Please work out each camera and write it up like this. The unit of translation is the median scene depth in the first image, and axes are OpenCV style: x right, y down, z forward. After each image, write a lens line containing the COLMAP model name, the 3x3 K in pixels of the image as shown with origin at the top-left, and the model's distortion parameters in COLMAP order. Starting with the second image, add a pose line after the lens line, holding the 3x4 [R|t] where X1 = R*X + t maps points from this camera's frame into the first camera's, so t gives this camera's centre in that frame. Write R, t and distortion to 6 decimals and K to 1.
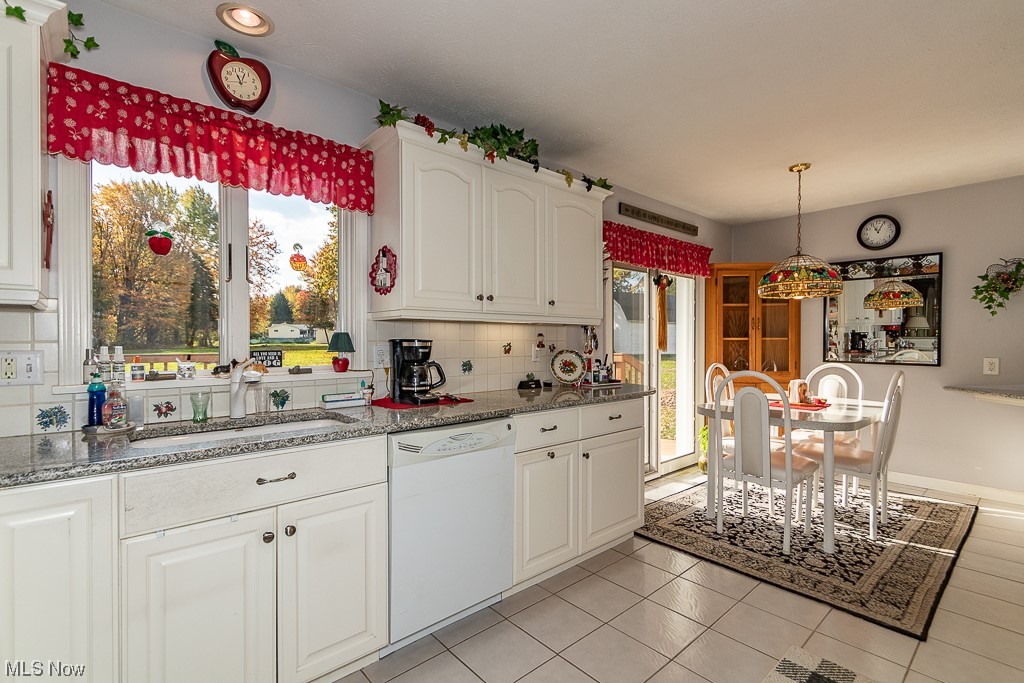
lens RADIAL K [[475.1, 0, 510.8], [0, 475.1, 347.4], [0, 0, 1]] dist [0.008828, -0.005379]
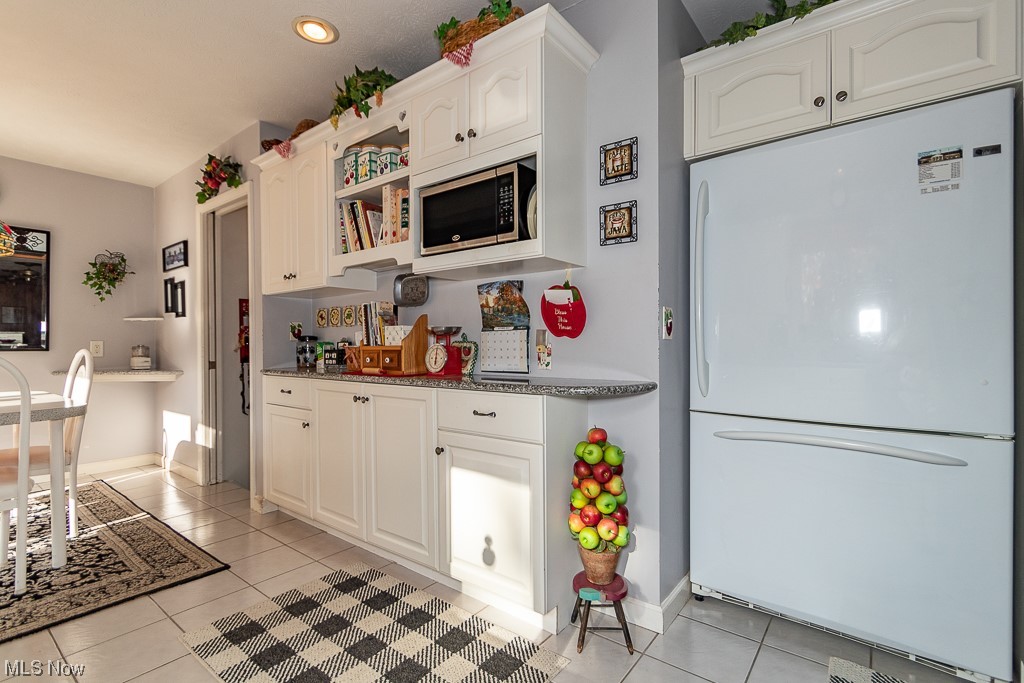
lens RADIAL K [[475.1, 0, 507.9], [0, 475.1, 342.7], [0, 0, 1]] dist [0.008828, -0.005379]
pose [[-0.171071, 0.000226, 0.985259, -0.210165], [0.016868, 0.999854, 0.002700, 0.038923], [-0.985114, 0.017081, -0.171050, 0.273436]]
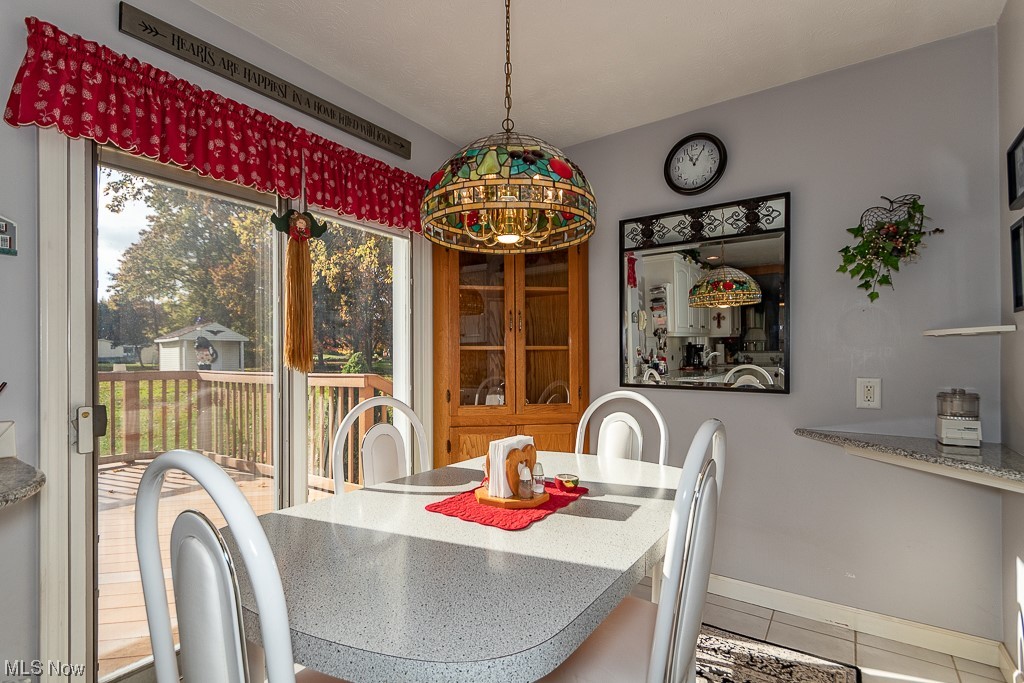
lens RADIAL K [[475.1, 0, 516.3], [0, 475.1, 354.7], [0, 0, 1]] dist [0.008828, -0.005379]
pose [[0.971261, -0.001305, 0.238012, 0.478551], [0.006804, 0.999729, -0.022284, 0.004090], [-0.237918, 0.023264, 0.971007, 0.560122]]
